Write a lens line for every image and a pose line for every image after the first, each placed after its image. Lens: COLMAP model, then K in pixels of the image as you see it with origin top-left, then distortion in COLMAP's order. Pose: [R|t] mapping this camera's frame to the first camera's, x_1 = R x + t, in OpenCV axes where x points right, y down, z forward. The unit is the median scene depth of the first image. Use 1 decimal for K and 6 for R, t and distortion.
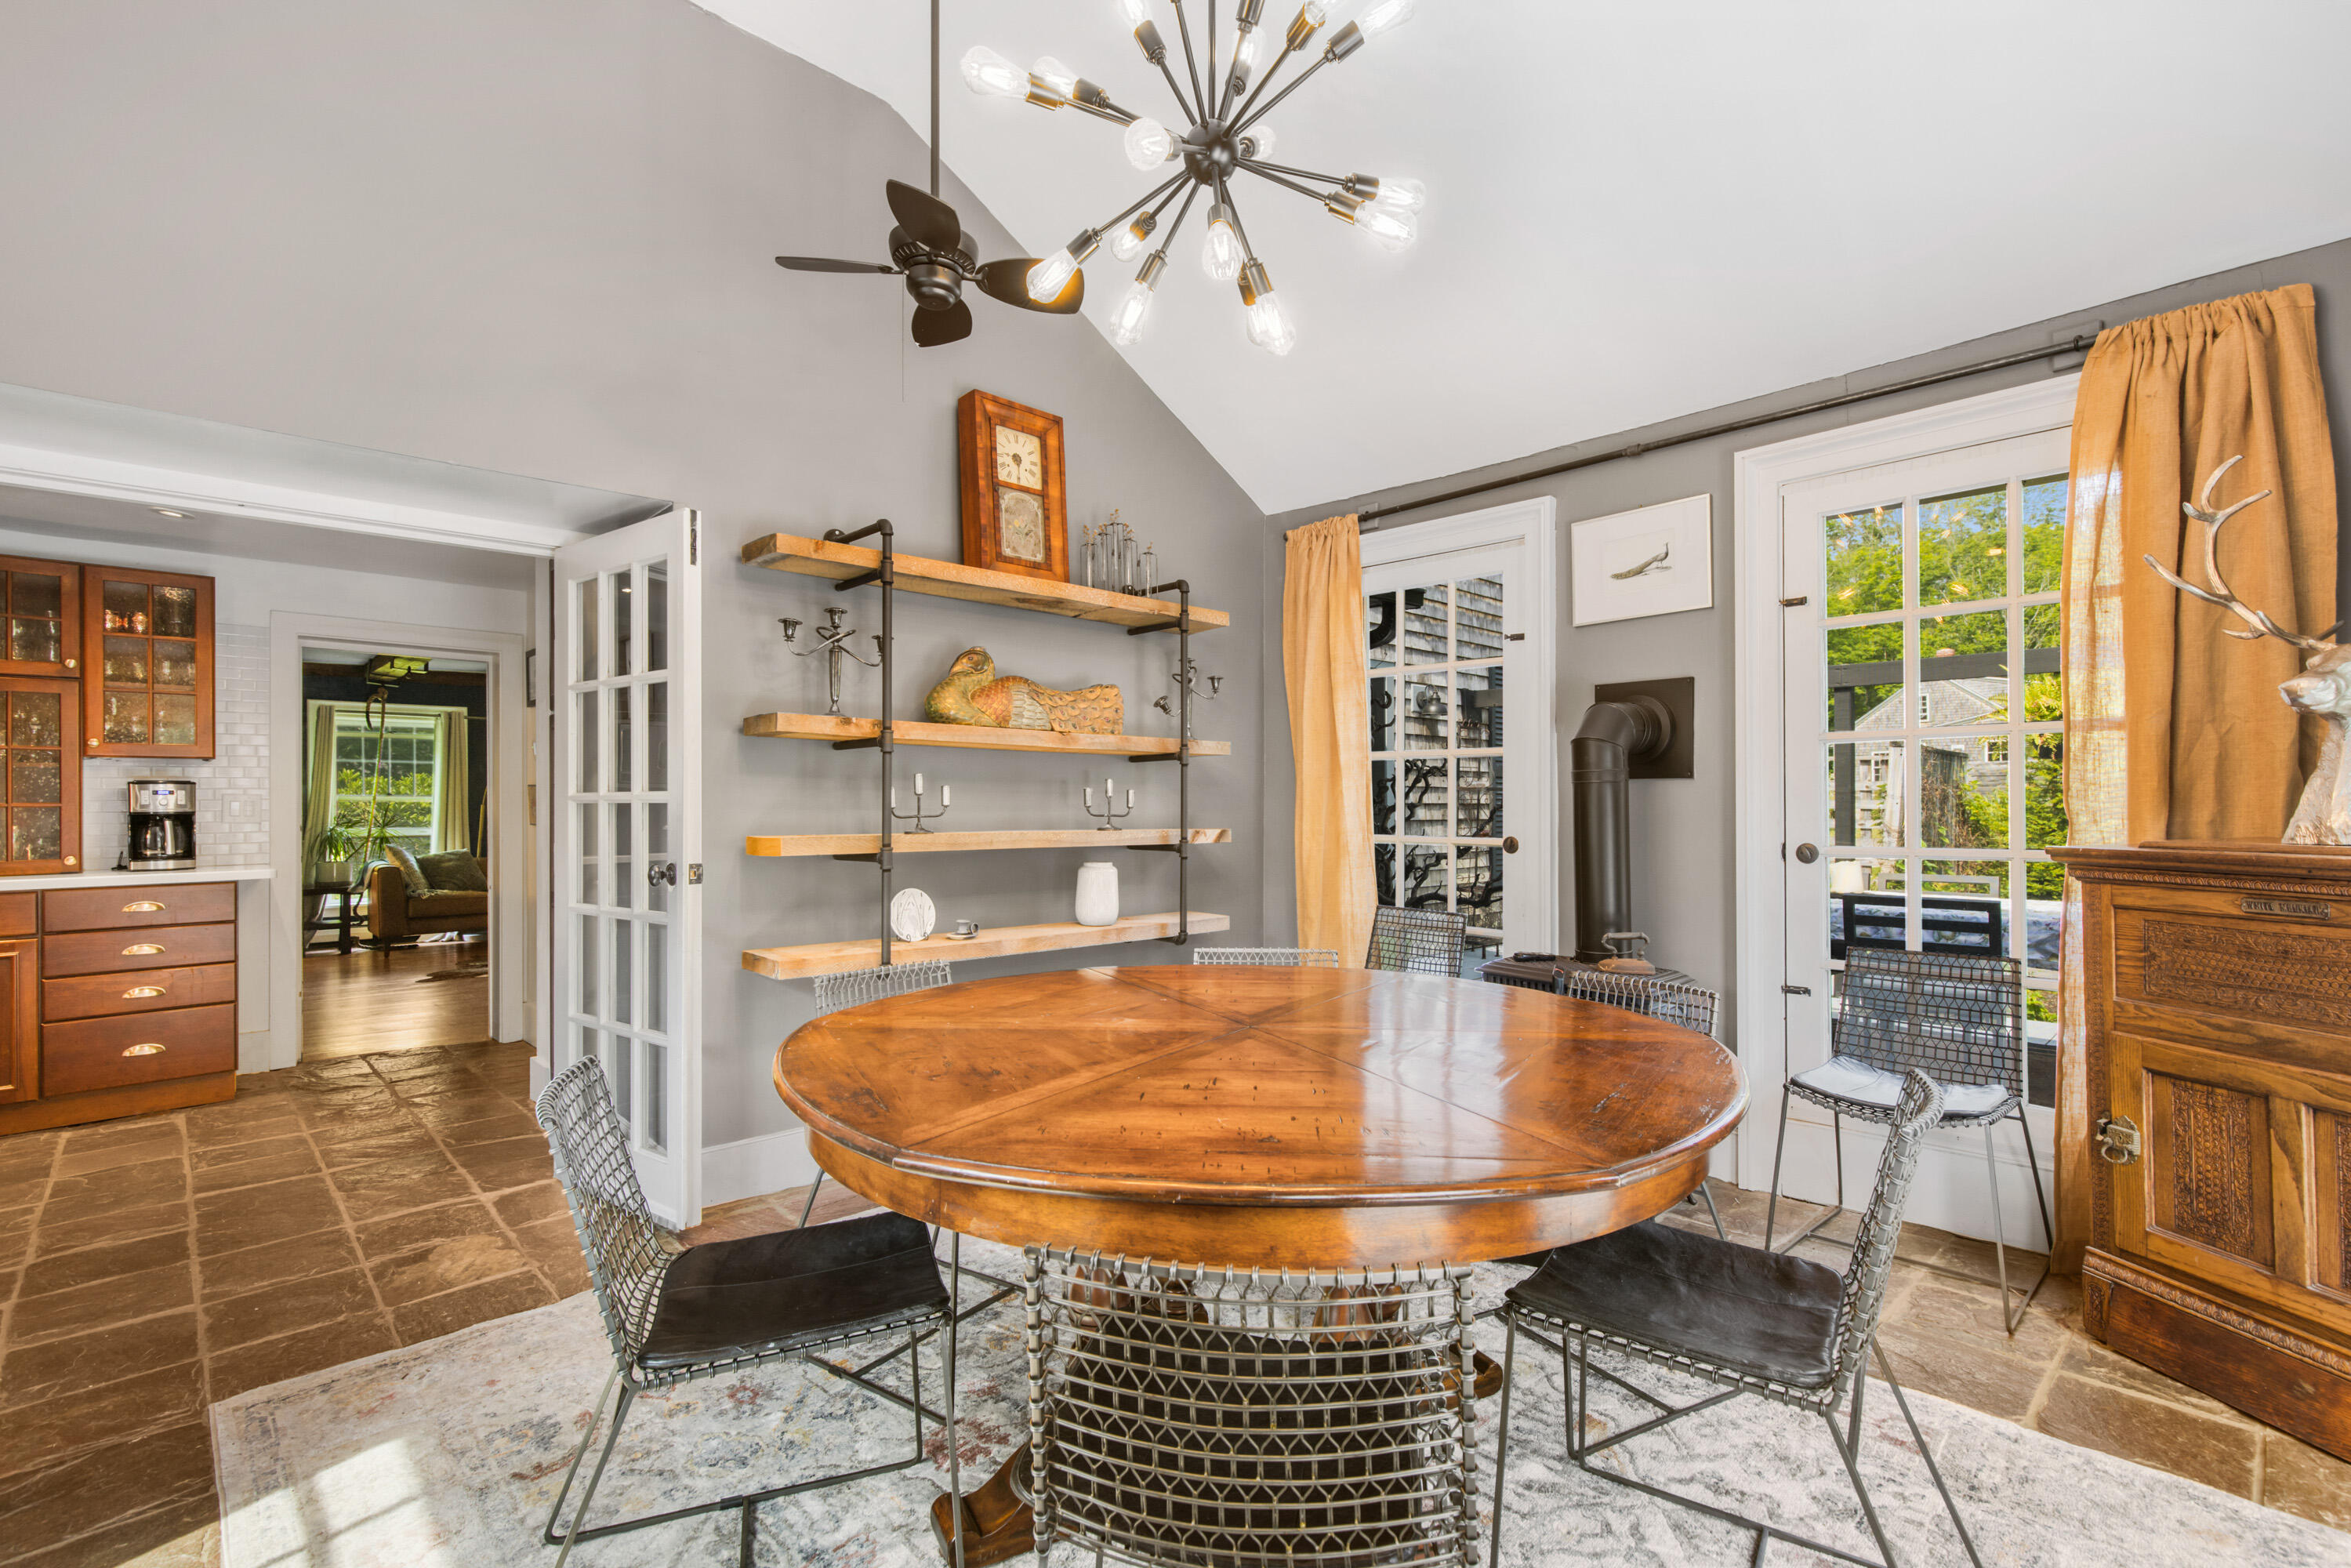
lens RADIAL K [[1071.5, 0, 1179.2], [0, 1071.5, 794.4], [0, 0, 1]] dist [0.001483, 0.000520]
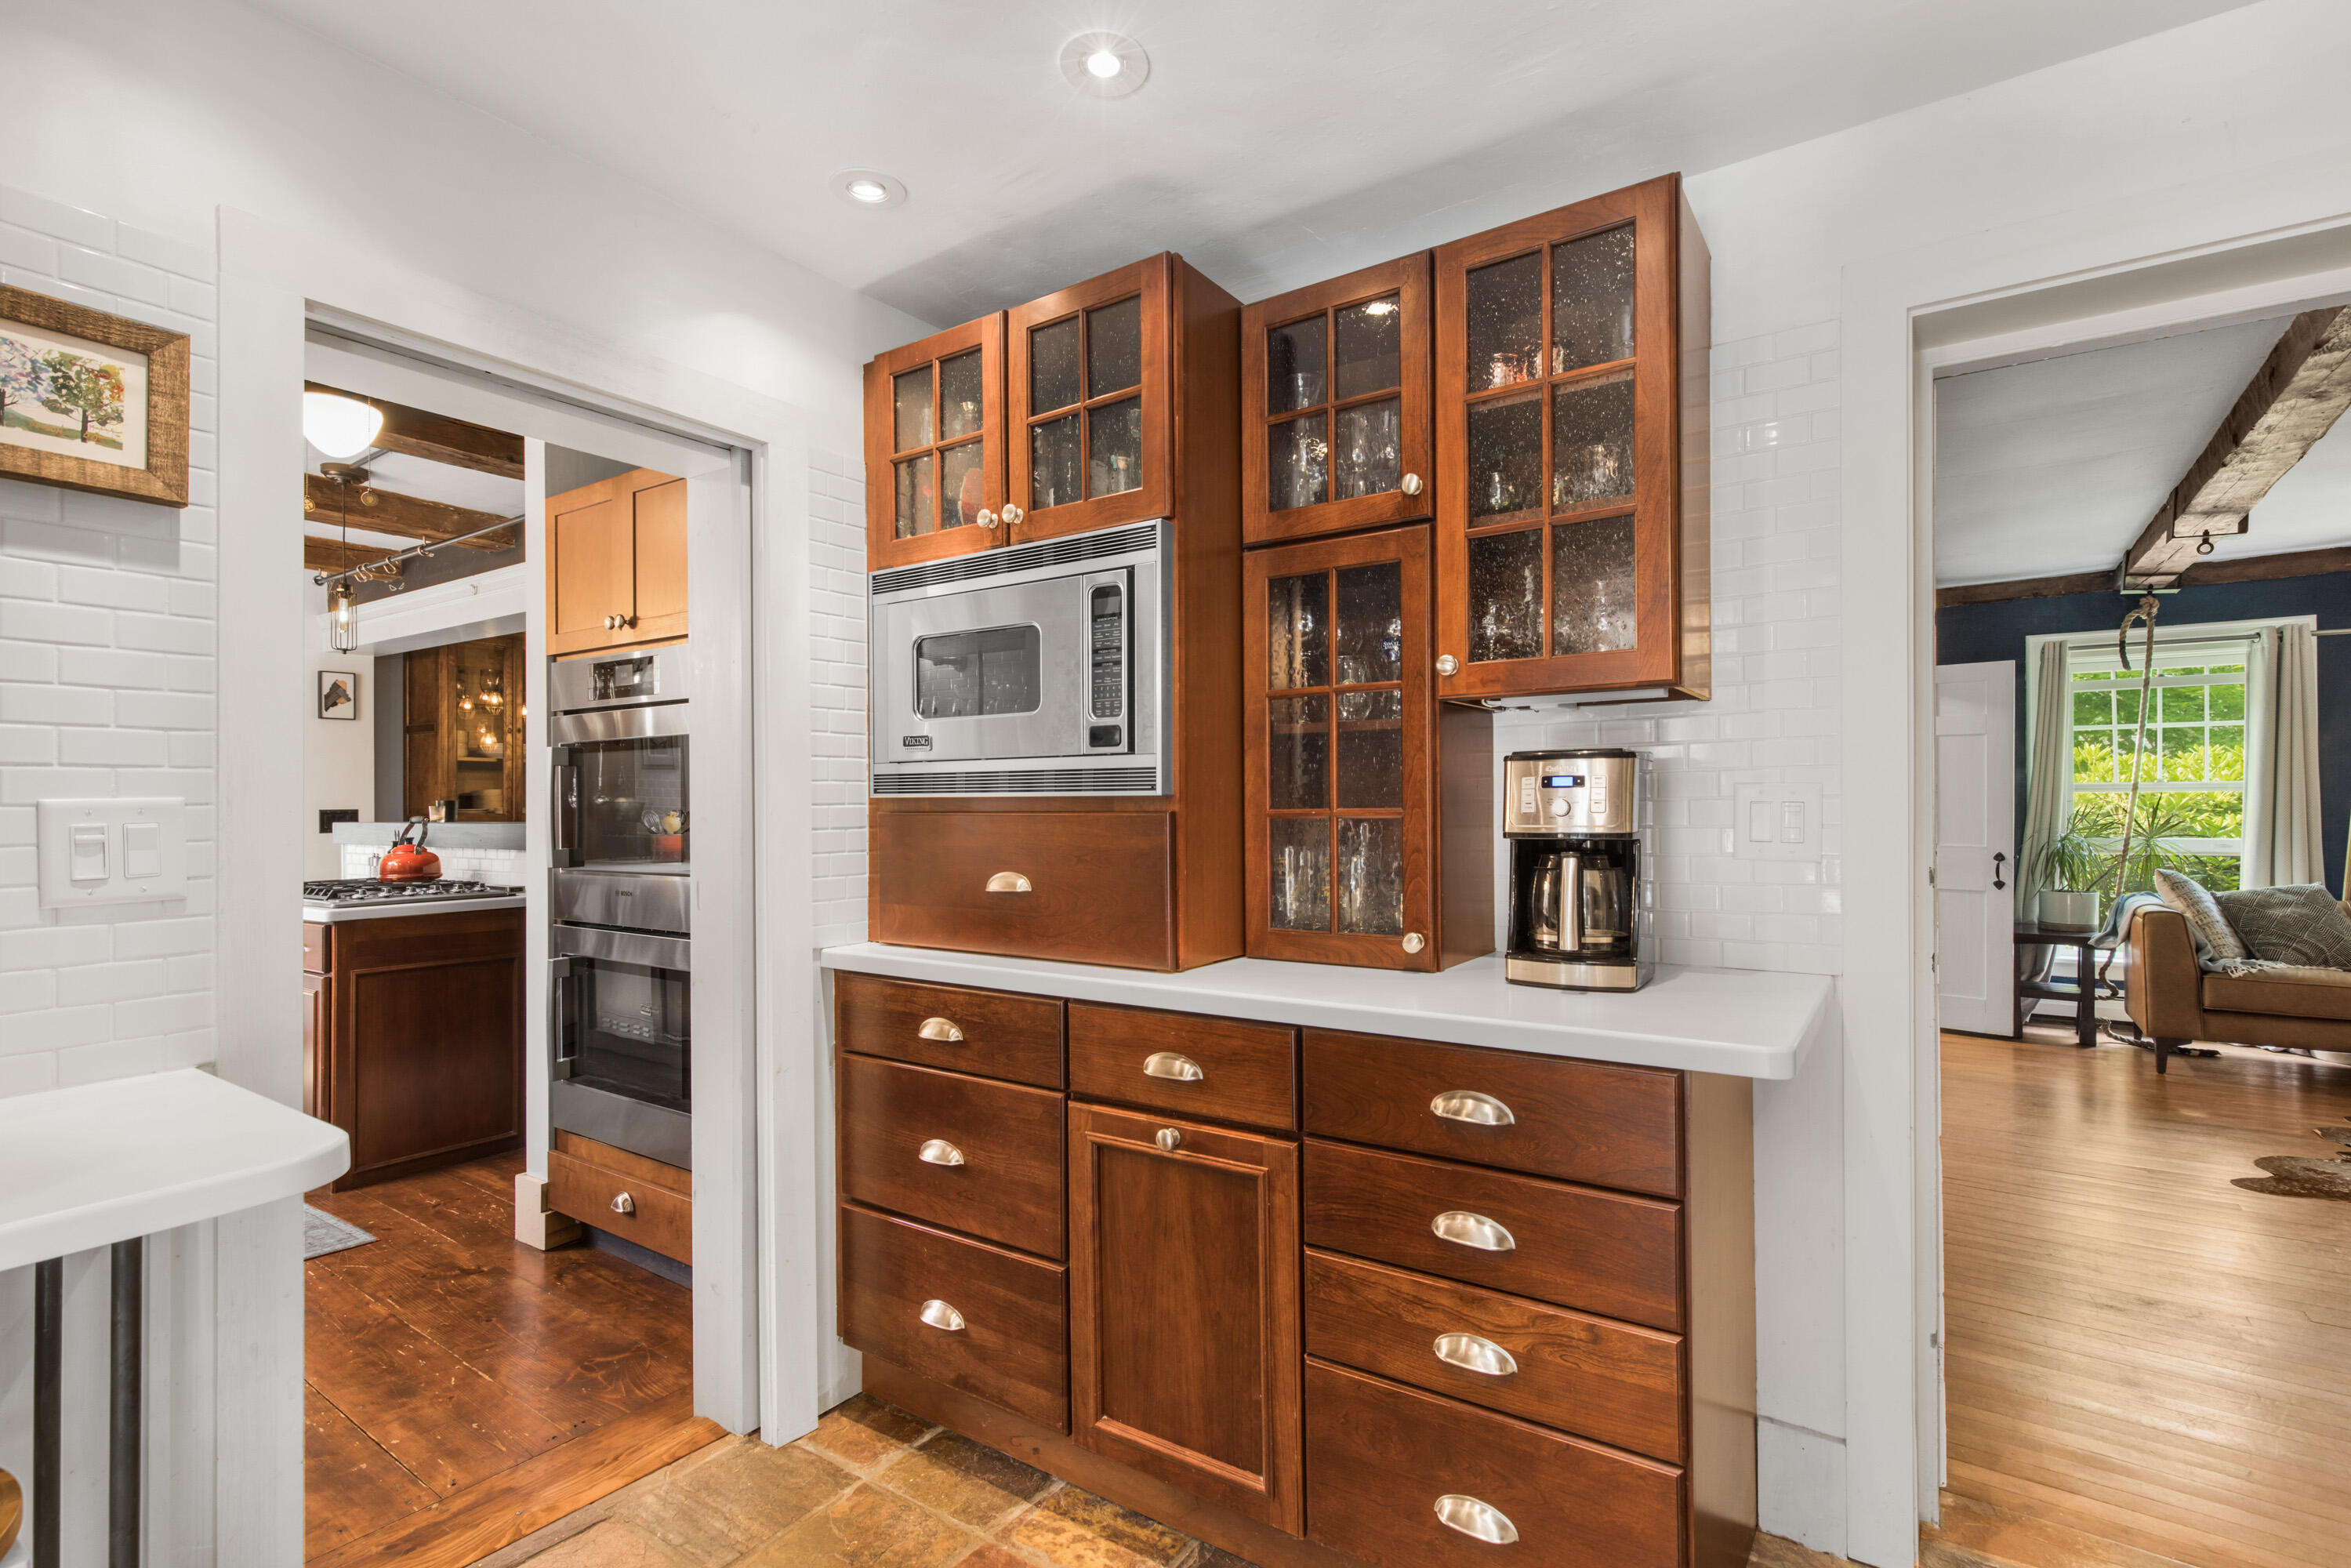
lens RADIAL K [[1071.5, 0, 1225.8], [0, 1071.5, 809.8], [0, 0, 1]] dist [0.001483, 0.000520]
pose [[0.226646, 0.008119, -0.973943, -0.292464], [0.014767, 0.999822, 0.011771, 0.000903], [0.973865, -0.017050, 0.226486, 0.383867]]
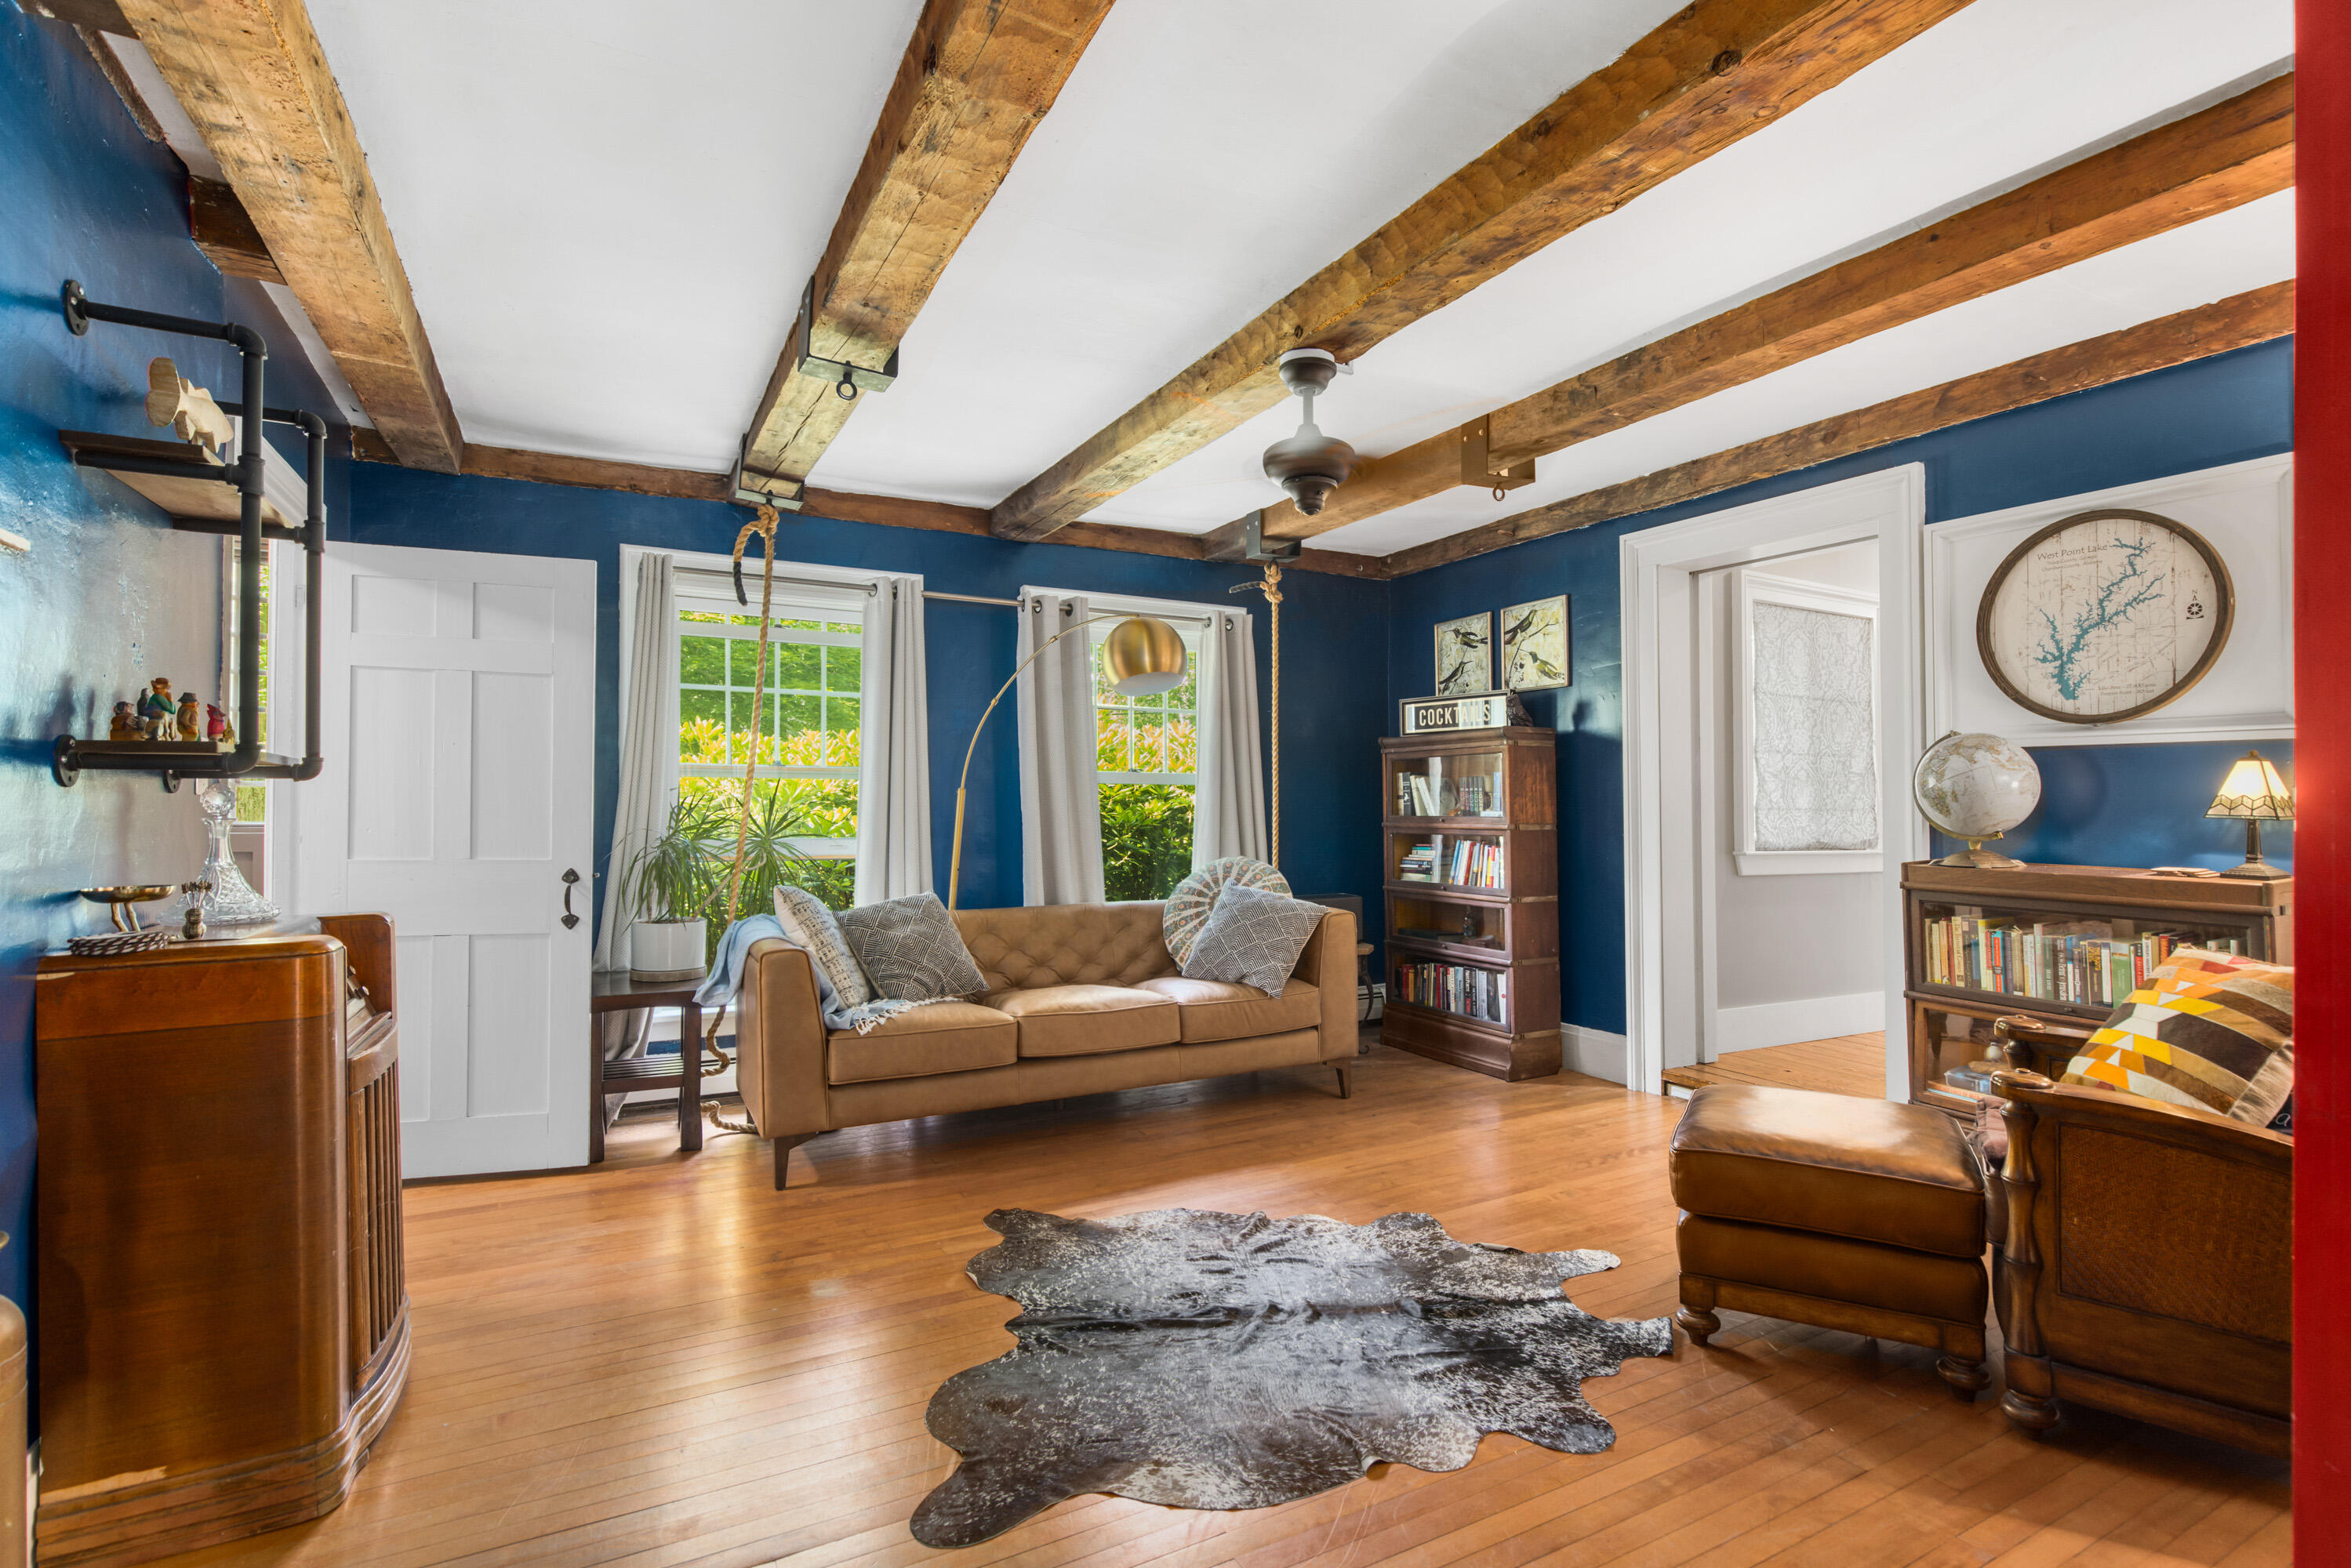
lens RADIAL K [[1105.3, 0, 1178.1], [0, 1105.3, 792.4], [0, 0, 1]] dist [-0.004082, 0.000130]
pose [[0.965321, 0.007180, -0.260967, -0.479550], [-0.006181, 0.999970, 0.004650, 0.008844], [0.260993, -0.002876, 0.965336, 0.630783]]
